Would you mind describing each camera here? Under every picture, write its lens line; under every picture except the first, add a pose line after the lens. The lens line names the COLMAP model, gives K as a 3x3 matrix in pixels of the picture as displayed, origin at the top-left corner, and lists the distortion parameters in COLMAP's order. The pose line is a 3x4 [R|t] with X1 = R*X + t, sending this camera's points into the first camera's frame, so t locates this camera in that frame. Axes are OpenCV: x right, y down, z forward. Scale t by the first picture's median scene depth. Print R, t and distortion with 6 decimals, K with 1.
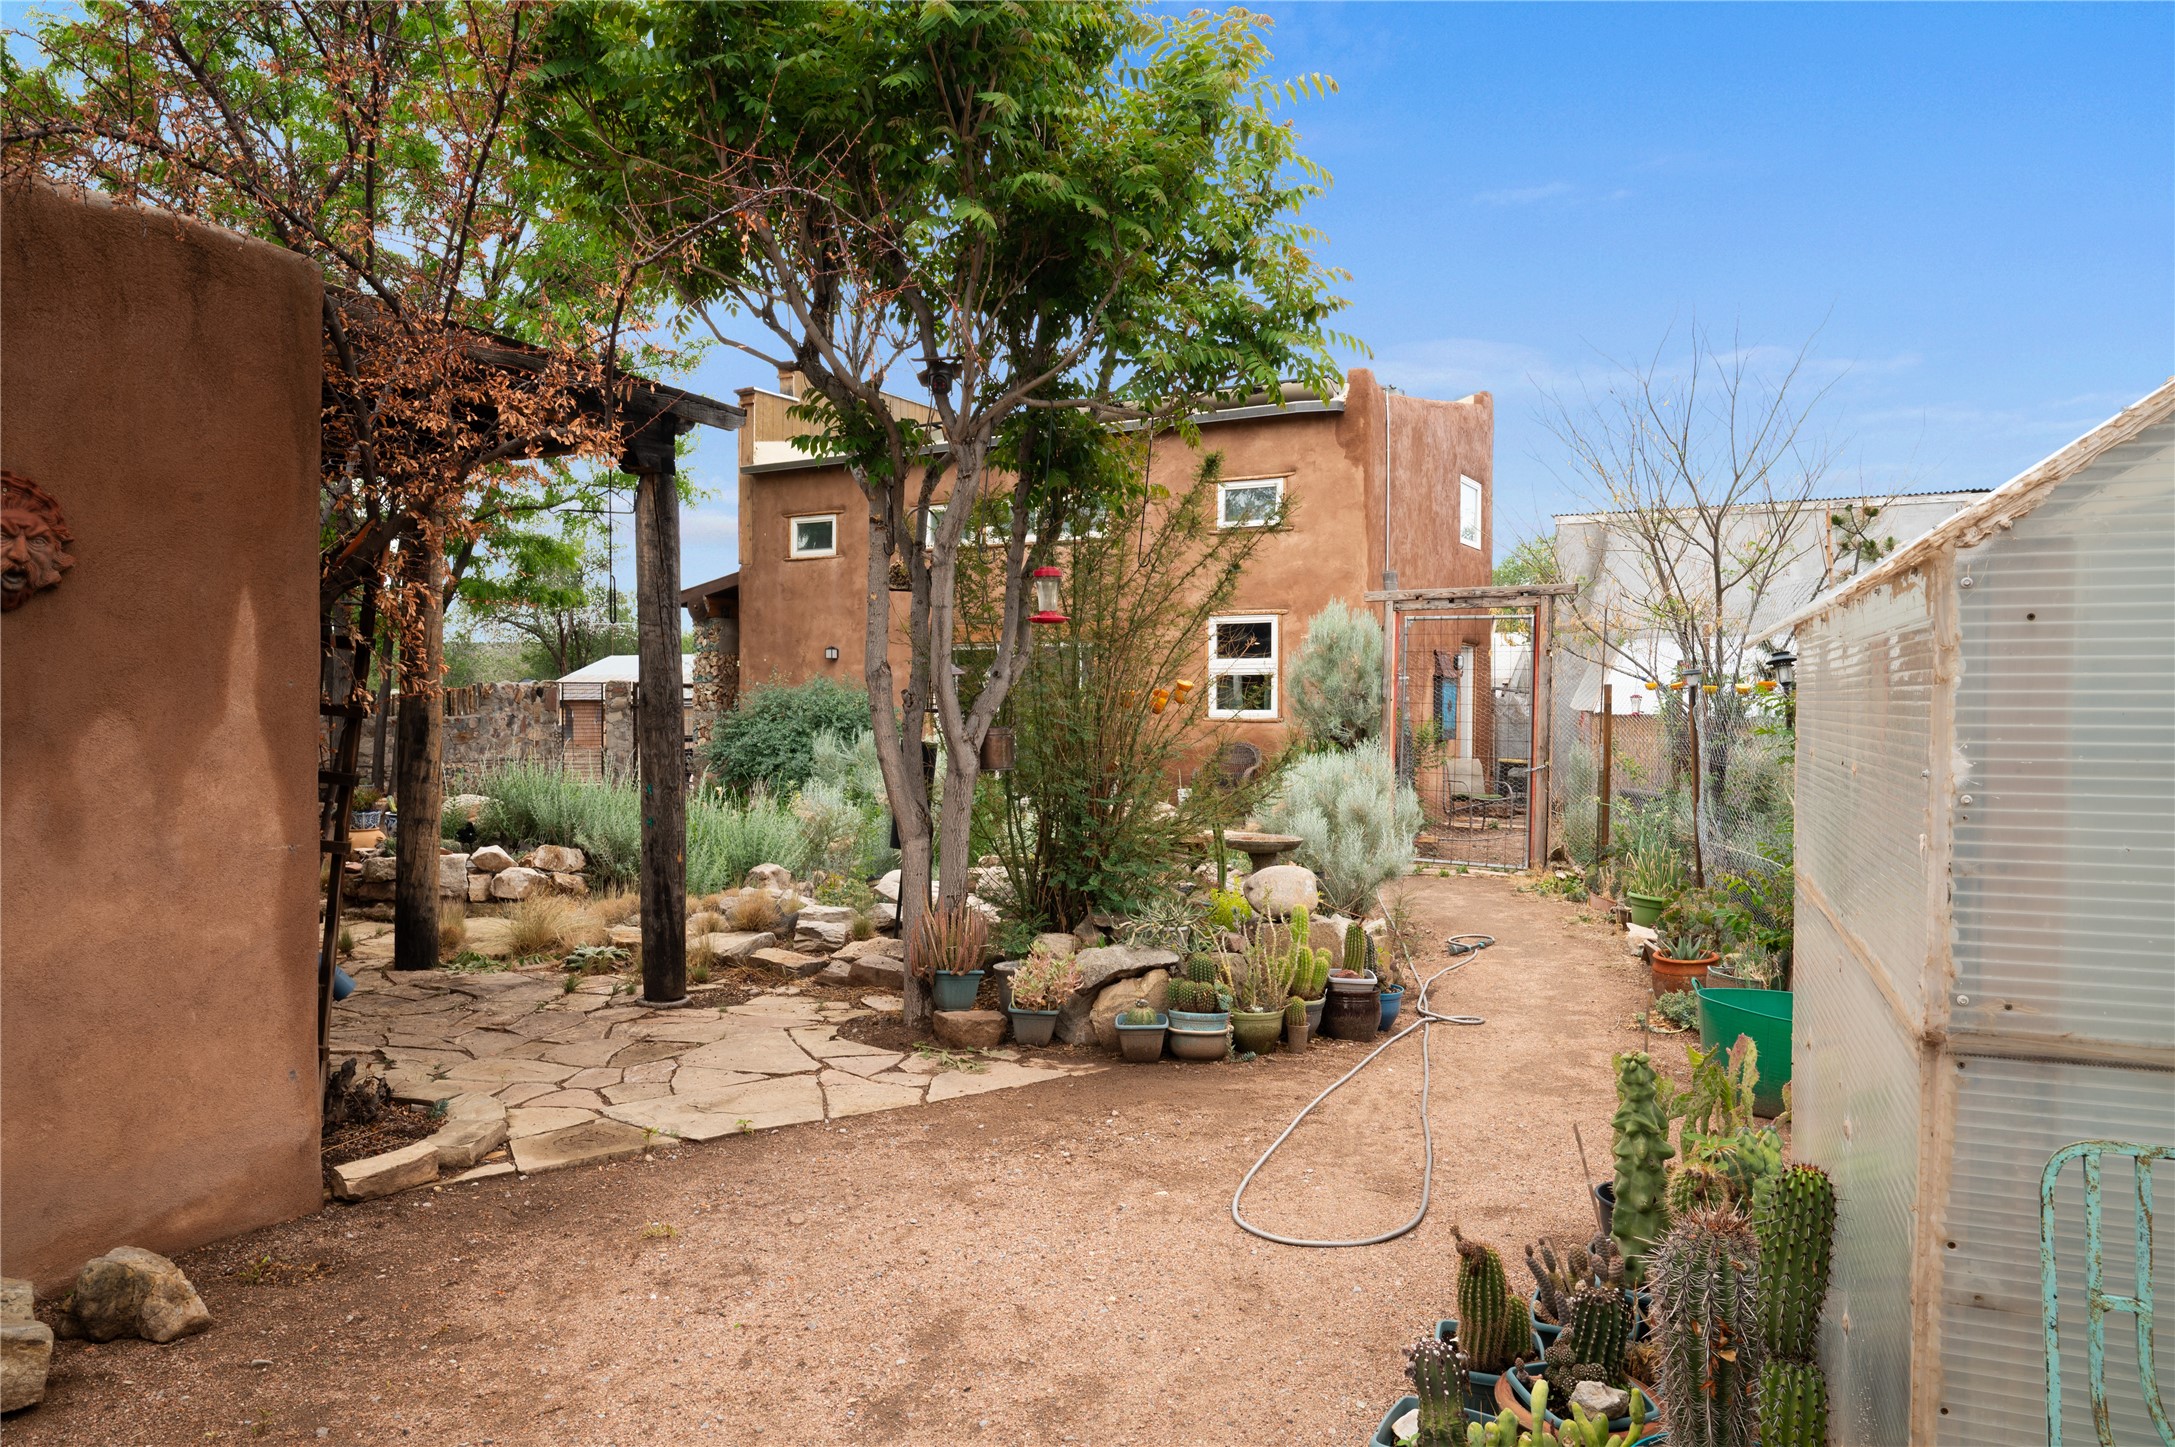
lens RADIAL K [[1386.3, 0, 1087.5], [0, 1386.3, 723.5], [0, 0, 1]] dist [-0.003517, -0.000678]
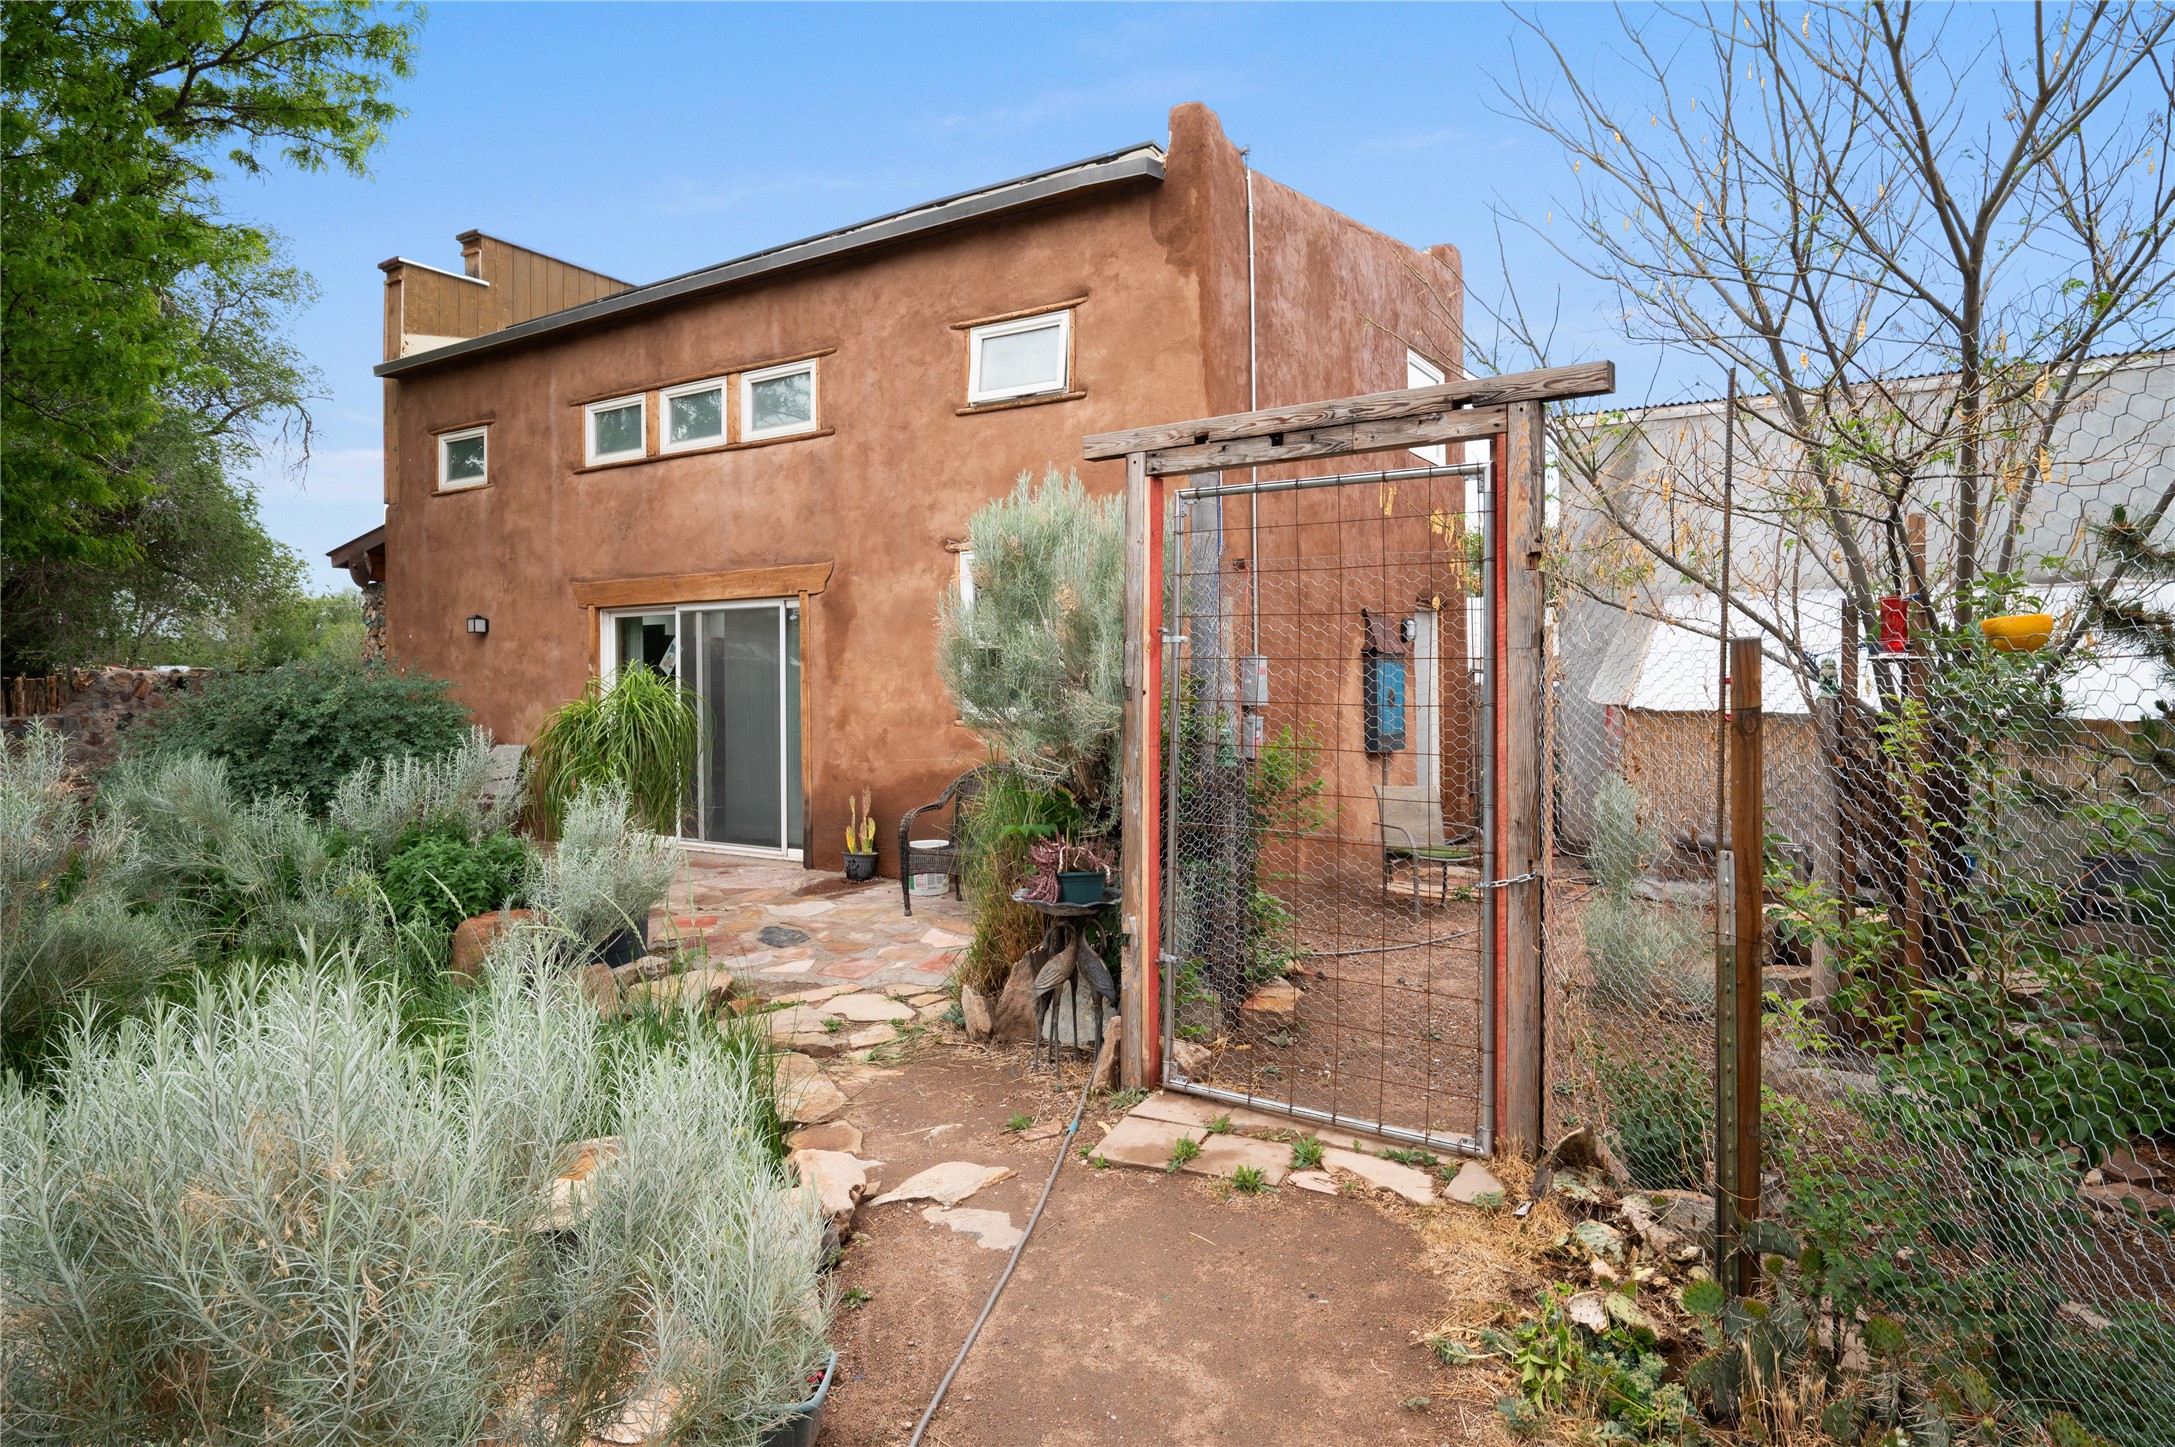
lens RADIAL K [[1100.7, 0, 1083.3], [0, 1100.7, 653.2], [0, 0, 1]] dist [-0.001444, -0.000103]
pose [[0.996101, -0.008567, -0.087805, 0.187642], [0.004480, 0.998902, -0.046636, -0.011025], [0.088108, 0.046061, 0.995045, 0.549734]]
